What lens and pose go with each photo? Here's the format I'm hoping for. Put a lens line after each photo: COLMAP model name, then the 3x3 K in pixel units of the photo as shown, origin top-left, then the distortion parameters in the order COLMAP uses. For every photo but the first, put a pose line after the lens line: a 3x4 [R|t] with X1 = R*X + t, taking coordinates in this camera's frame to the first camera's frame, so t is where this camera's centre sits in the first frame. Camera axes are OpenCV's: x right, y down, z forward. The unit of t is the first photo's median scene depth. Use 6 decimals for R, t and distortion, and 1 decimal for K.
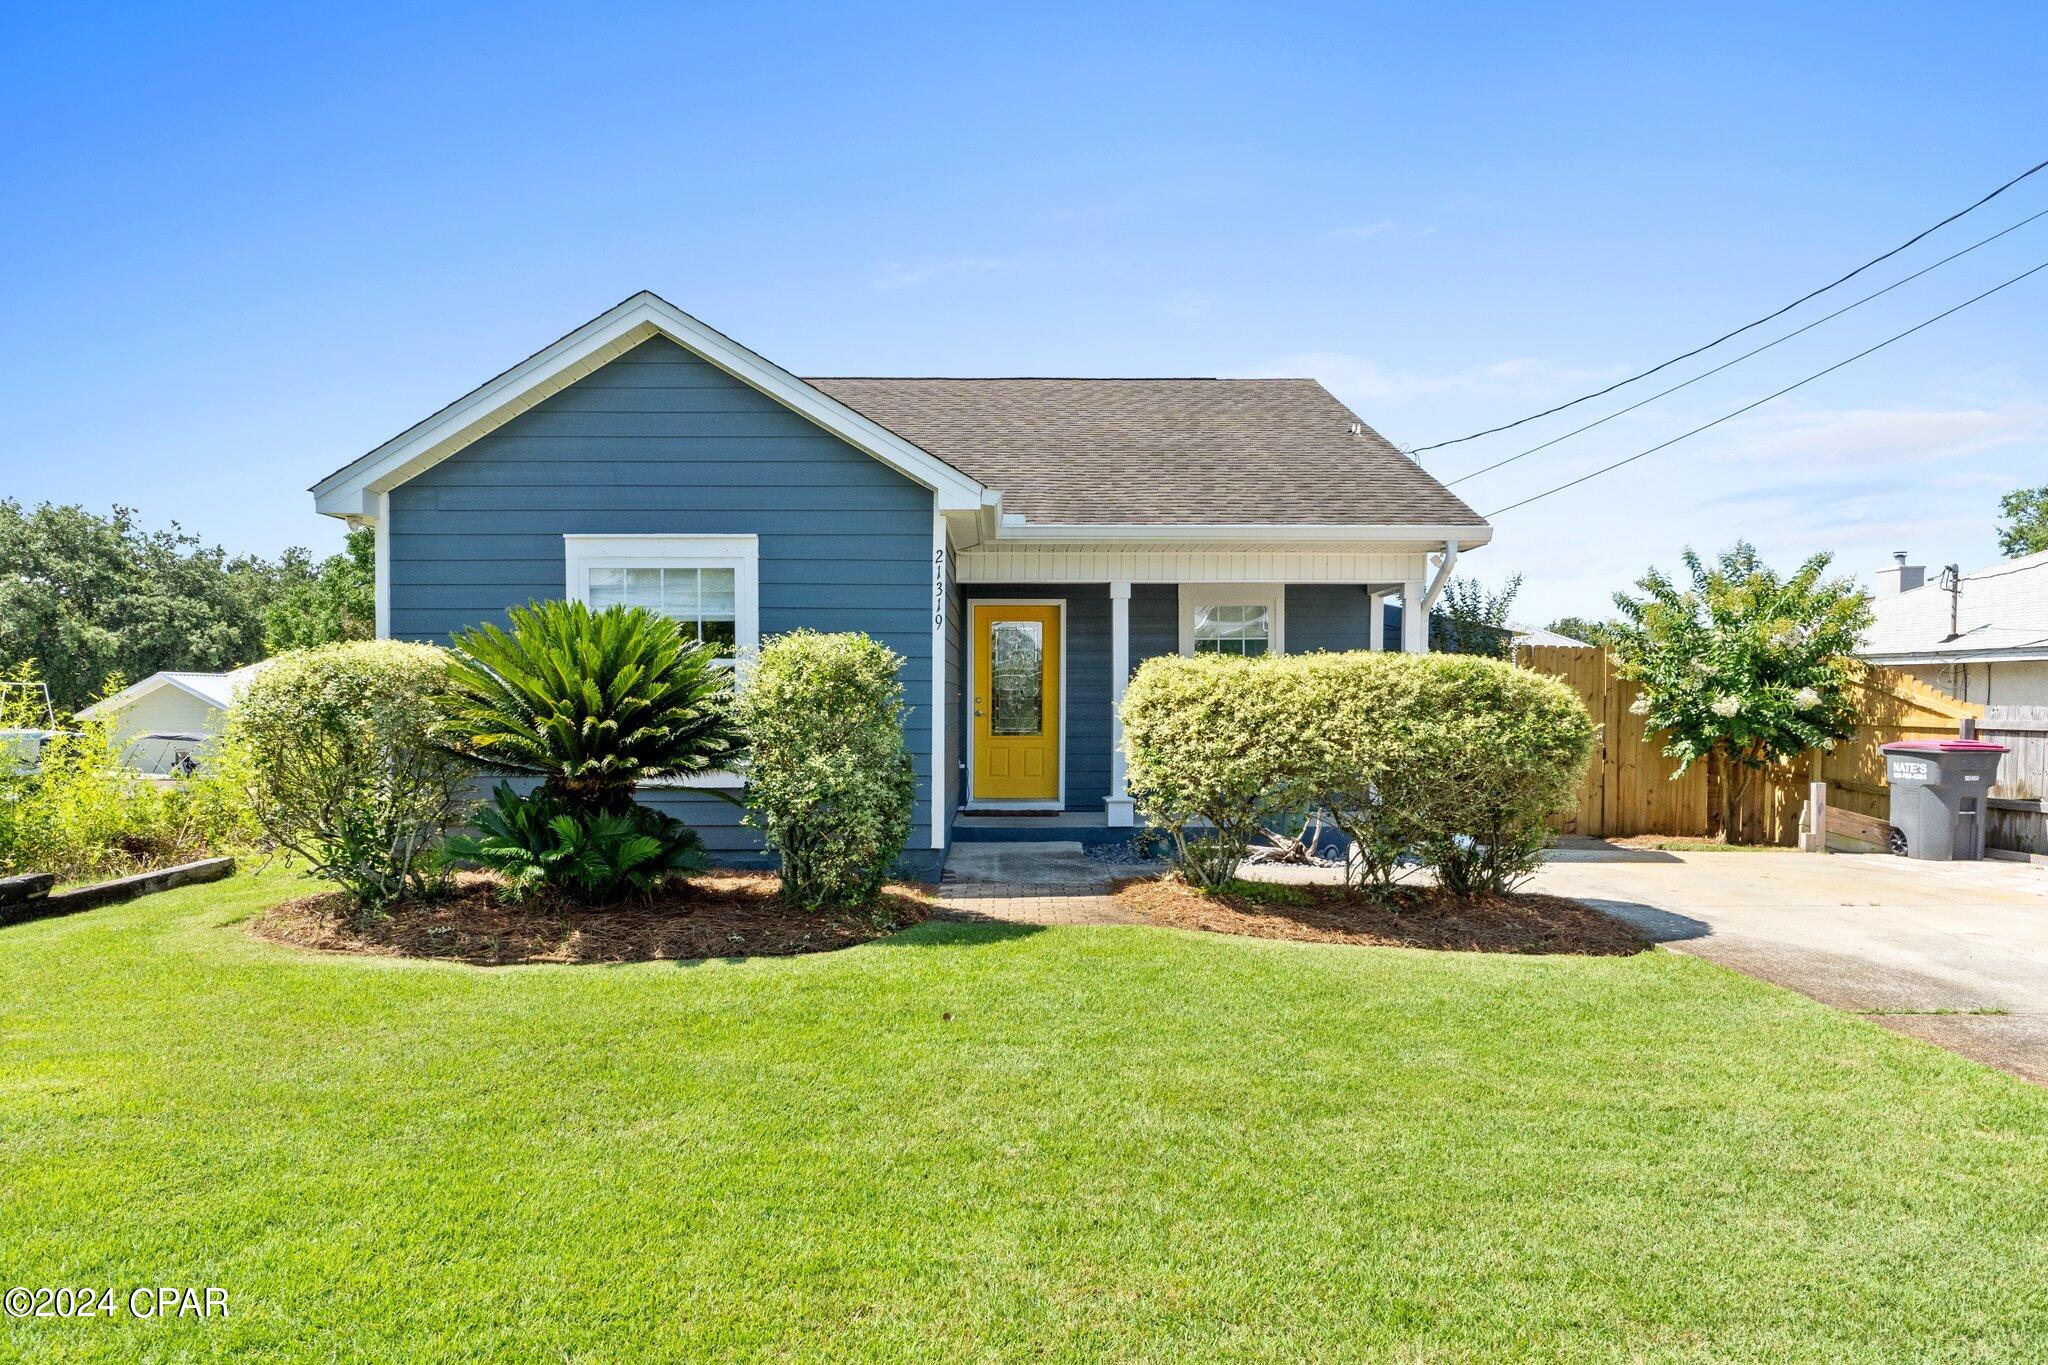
lens RADIAL K [[1393.4, 0, 1024.1], [0, 1393.4, 688.0], [0, 0, 1]] dist [-0.003102, 0.001073]
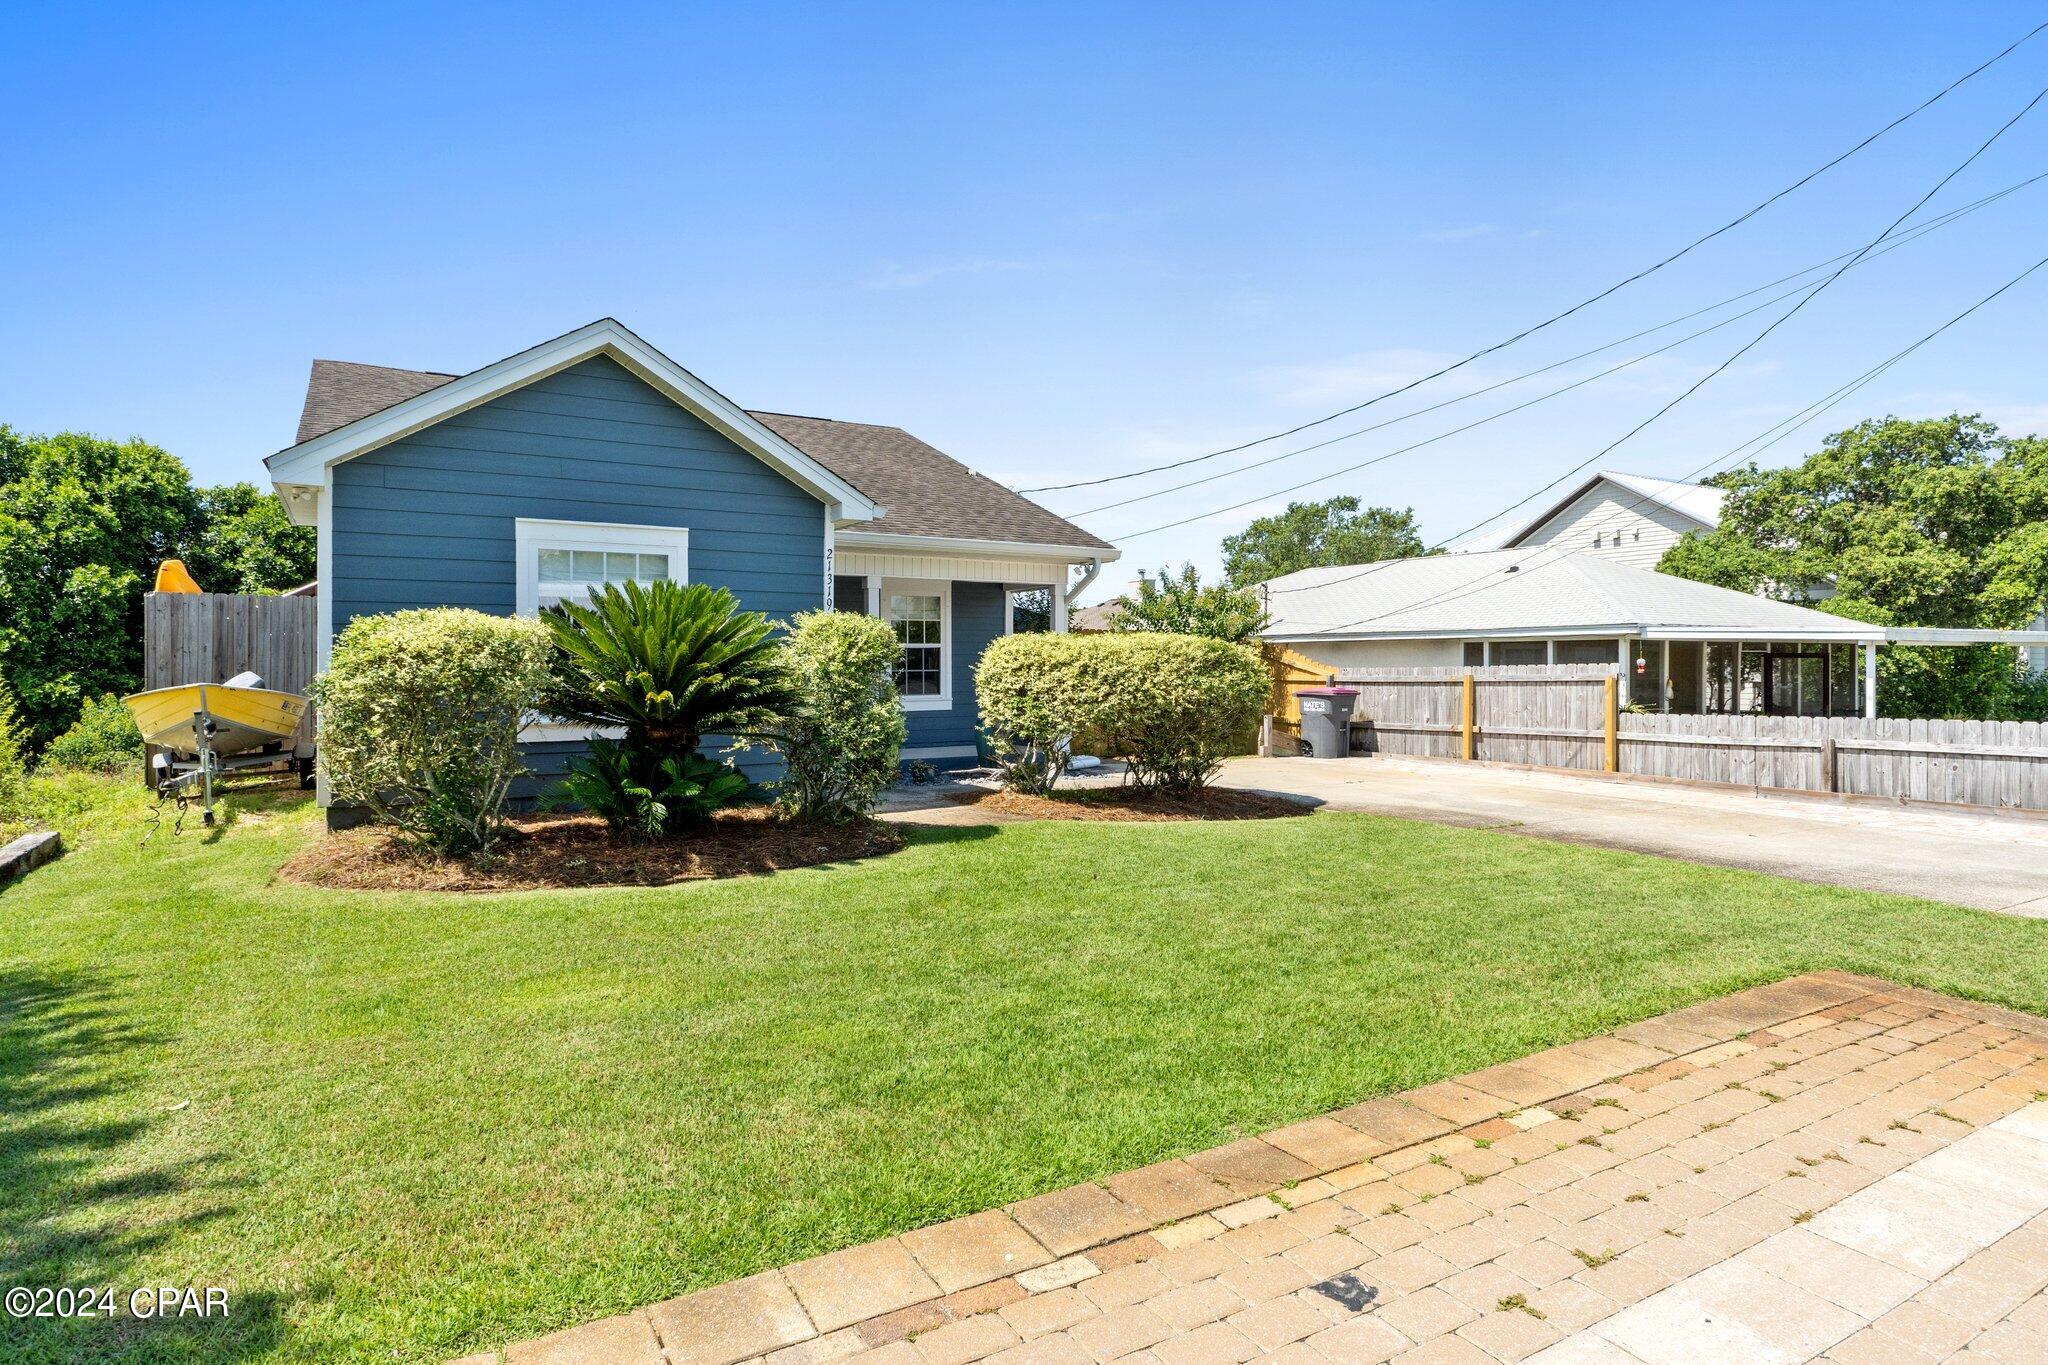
lens RADIAL K [[1127.0, 0, 1026.8], [0, 1127.0, 675.1], [0, 0, 1]] dist [0.003477, 0.000356]
pose [[0.859710, -0.006564, 0.510741, -0.442843], [-0.000555, 0.999905, 0.013784, 0.003707], [-0.510783, -0.012134, 0.859624, 0.004507]]
